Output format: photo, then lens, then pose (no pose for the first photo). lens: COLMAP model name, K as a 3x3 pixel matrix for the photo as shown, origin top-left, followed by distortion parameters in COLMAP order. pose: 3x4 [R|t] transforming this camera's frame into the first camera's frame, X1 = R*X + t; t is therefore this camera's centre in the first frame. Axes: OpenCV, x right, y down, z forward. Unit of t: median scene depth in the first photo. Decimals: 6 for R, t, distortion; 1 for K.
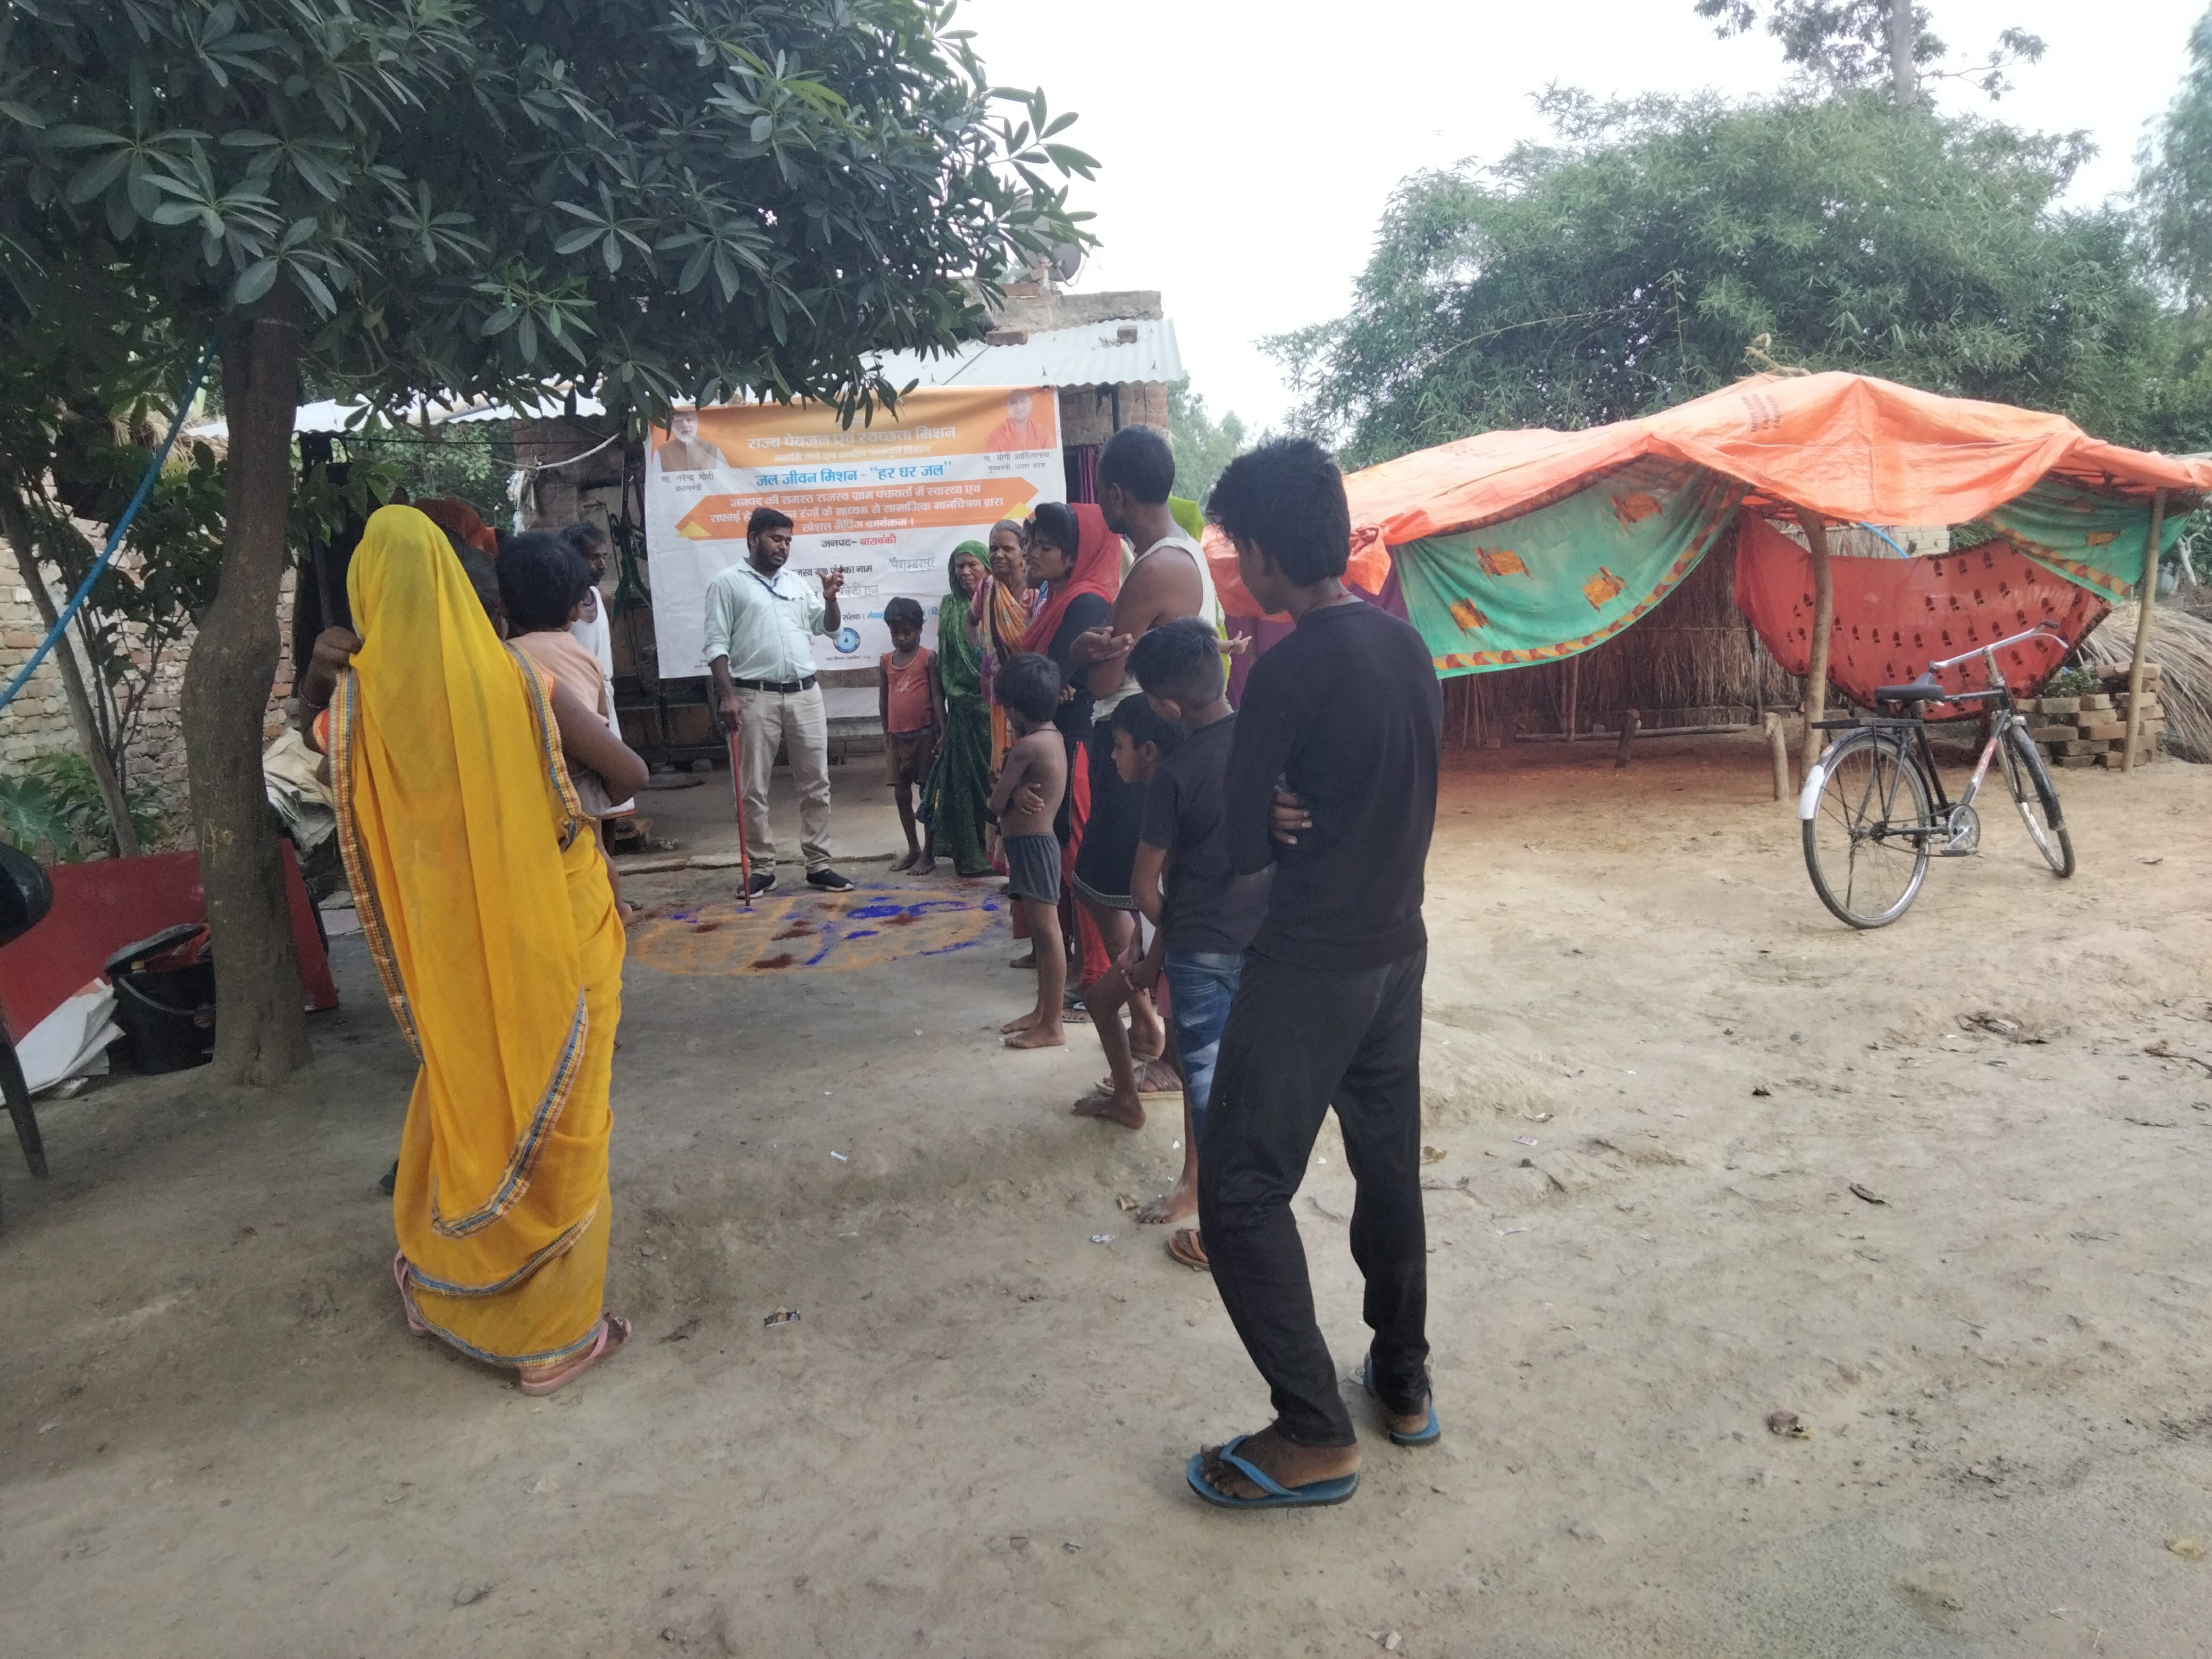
lens RADIAL K [[1735.0, 0, 1098.0], [0, 1735.0, 896.5], [0, 0, 1]] dist [0.028204, -0.012472]
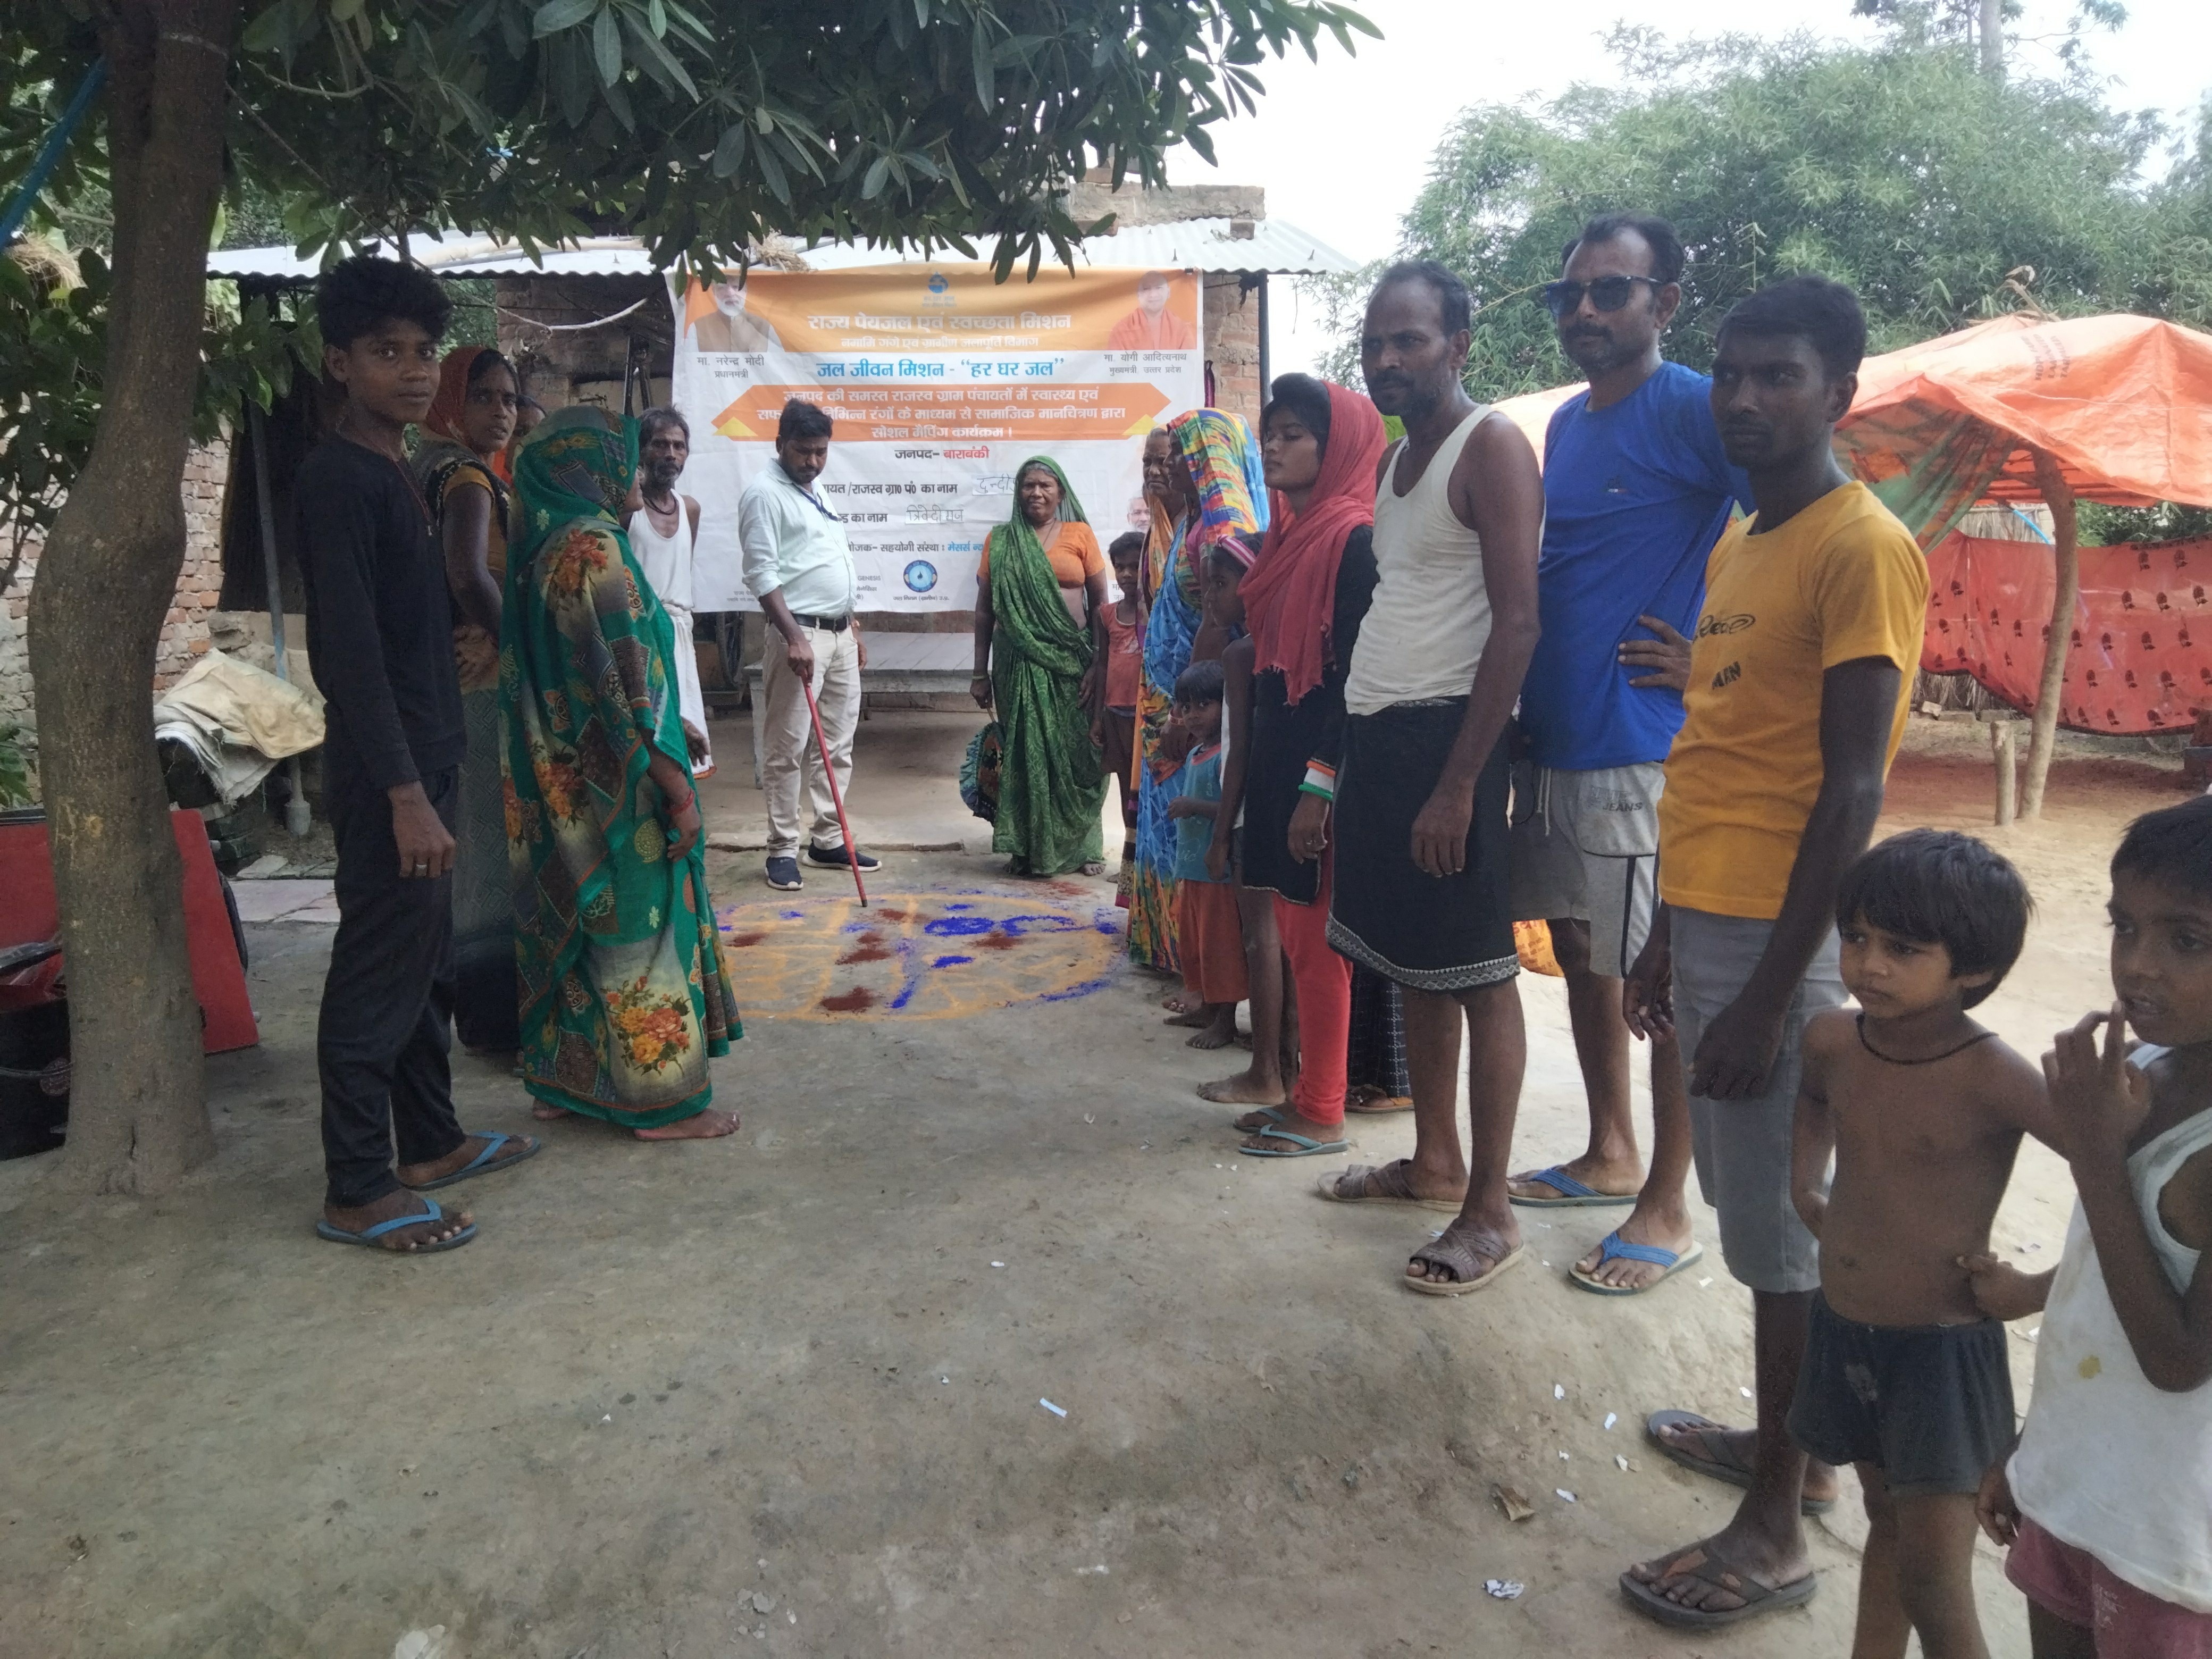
lens RADIAL K [[1735.0, 0, 1102.9], [0, 1735.0, 889.4], [0, 0, 1]] dist [0.028204, -0.012472]
pose [[0.998317, 0.046756, 0.034296, -0.082226], [-0.047582, 0.998587, 0.023674, -0.026519], [-0.033140, -0.025266, 0.999131, 0.193545]]
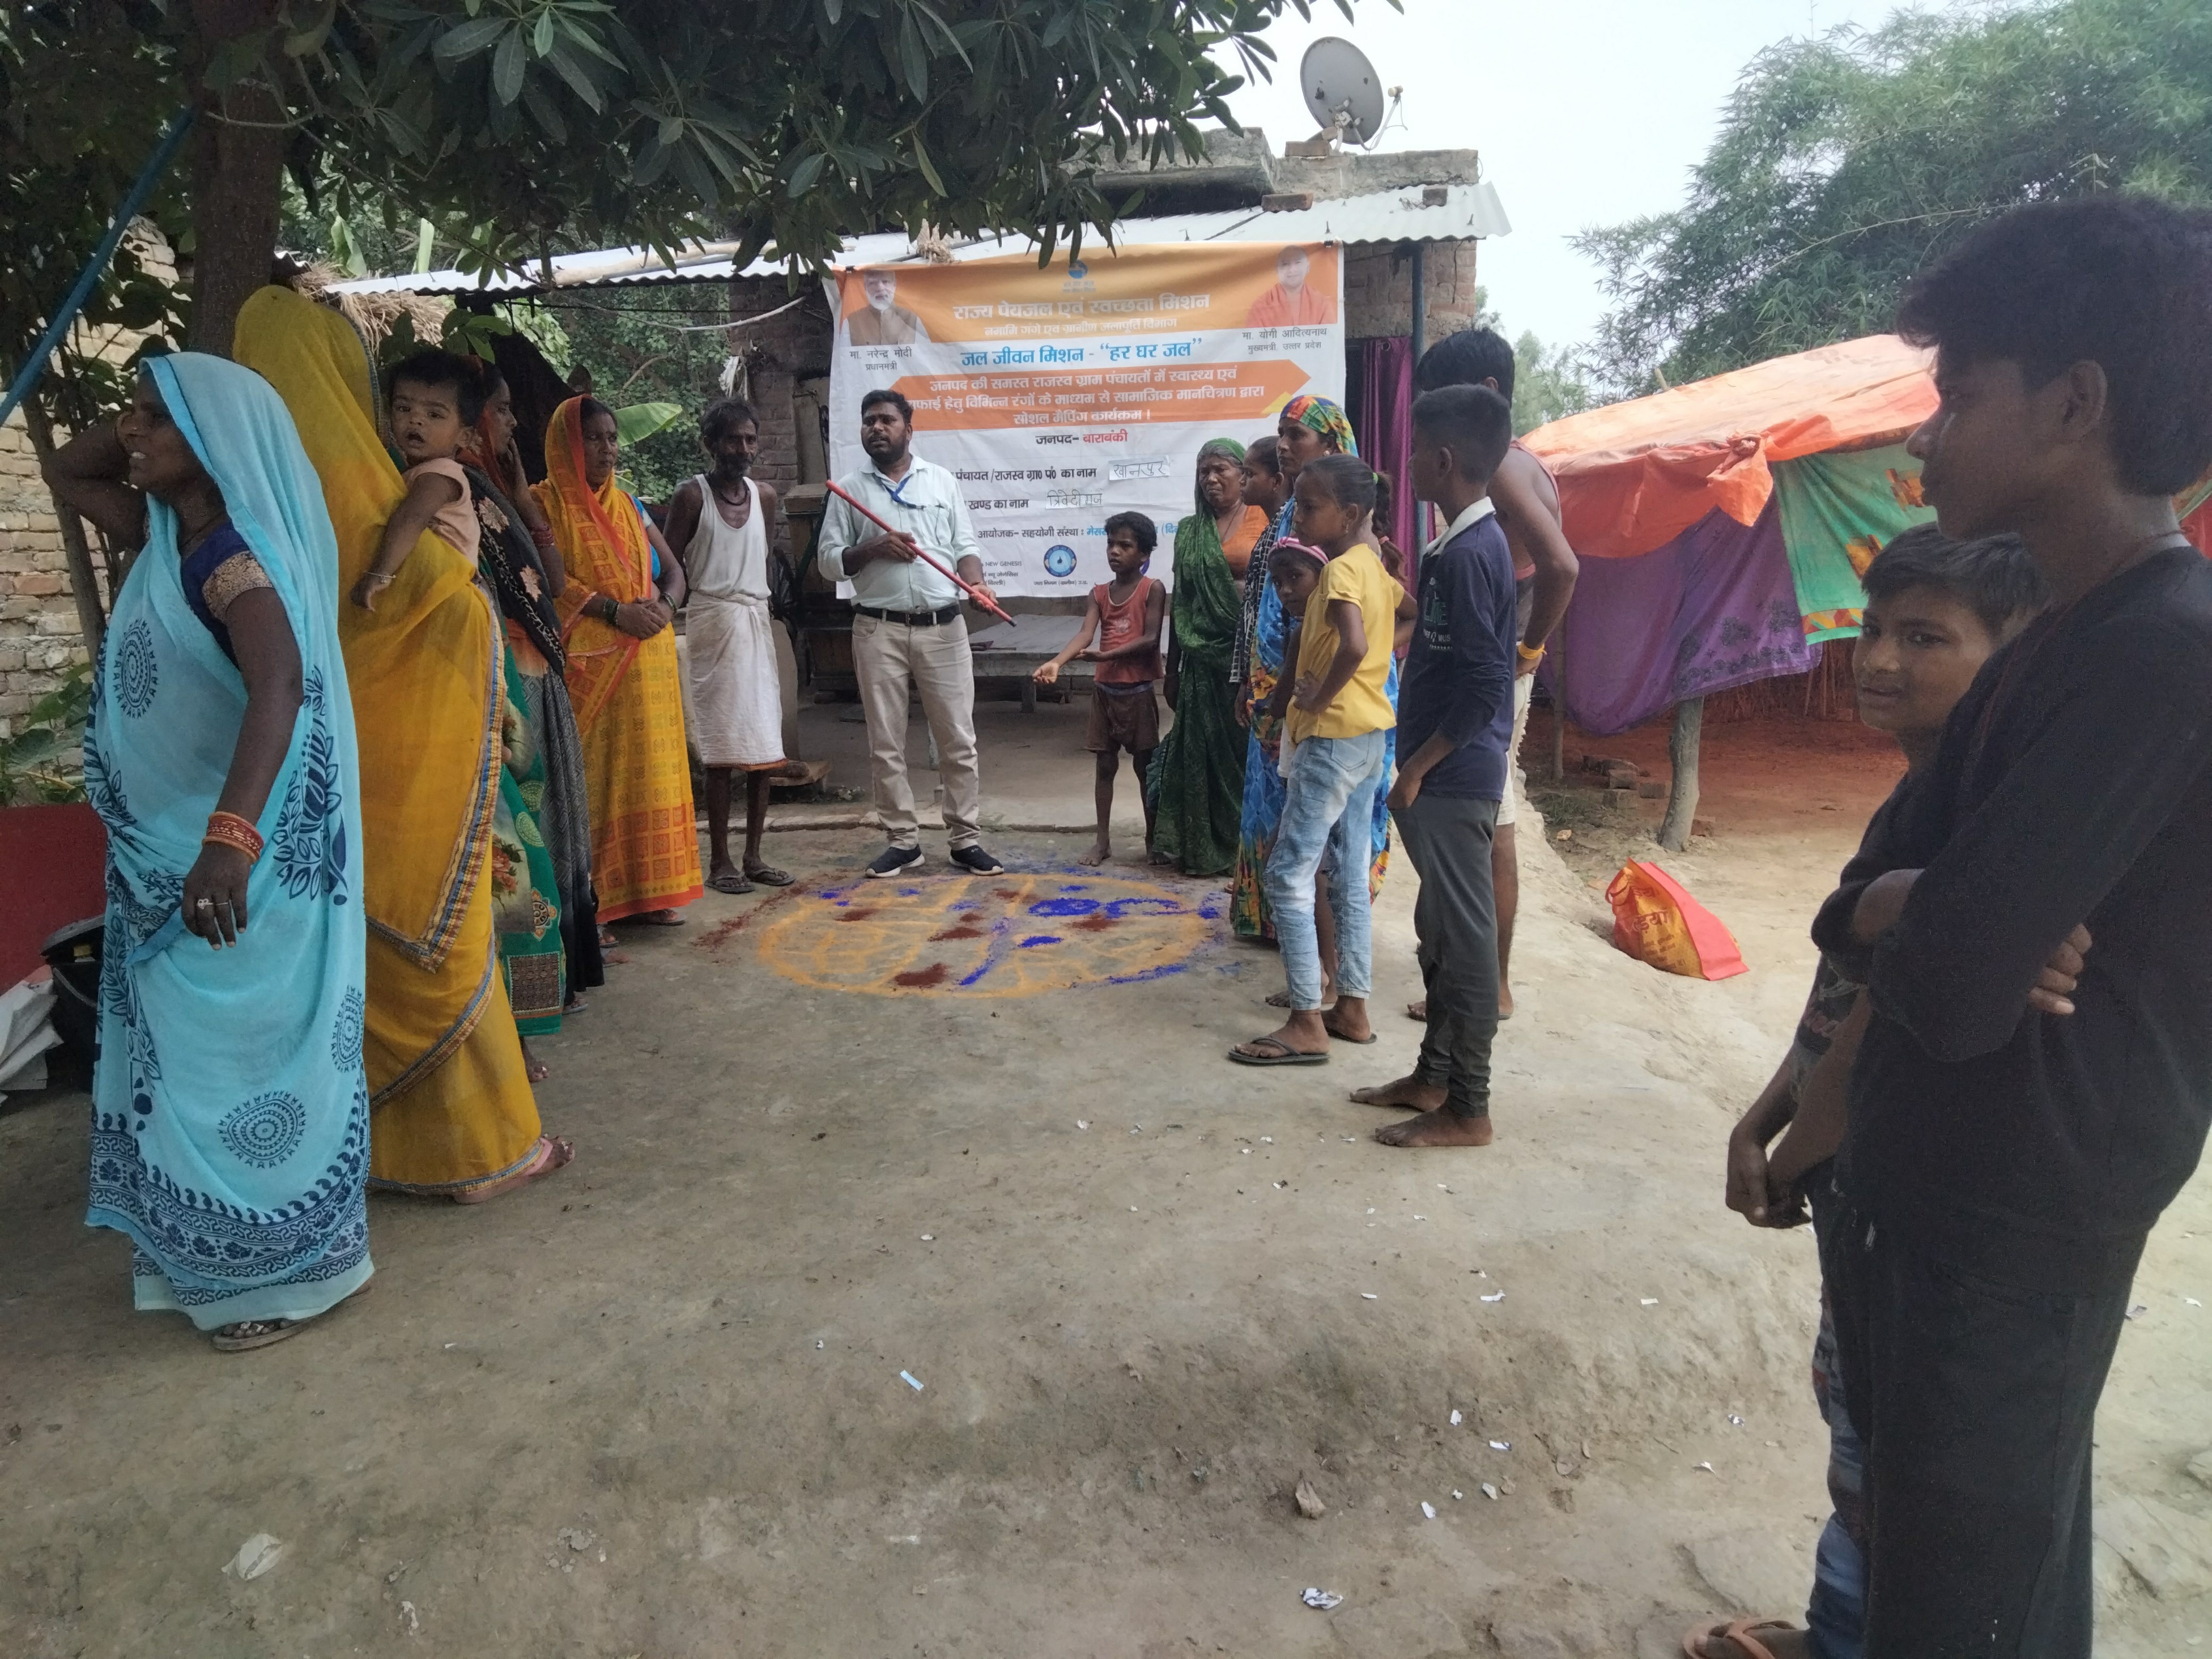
lens RADIAL K [[1735.0, 0, 1067.9], [0, 1735.0, 886.8], [0, 0, 1]] dist [0.028204, -0.012472]
pose [[0.985165, 0.067778, -0.157659, -0.002559], [-0.061806, 0.997184, 0.042483, -0.030688], [0.160094, -0.032109, 0.986579, 0.197754]]
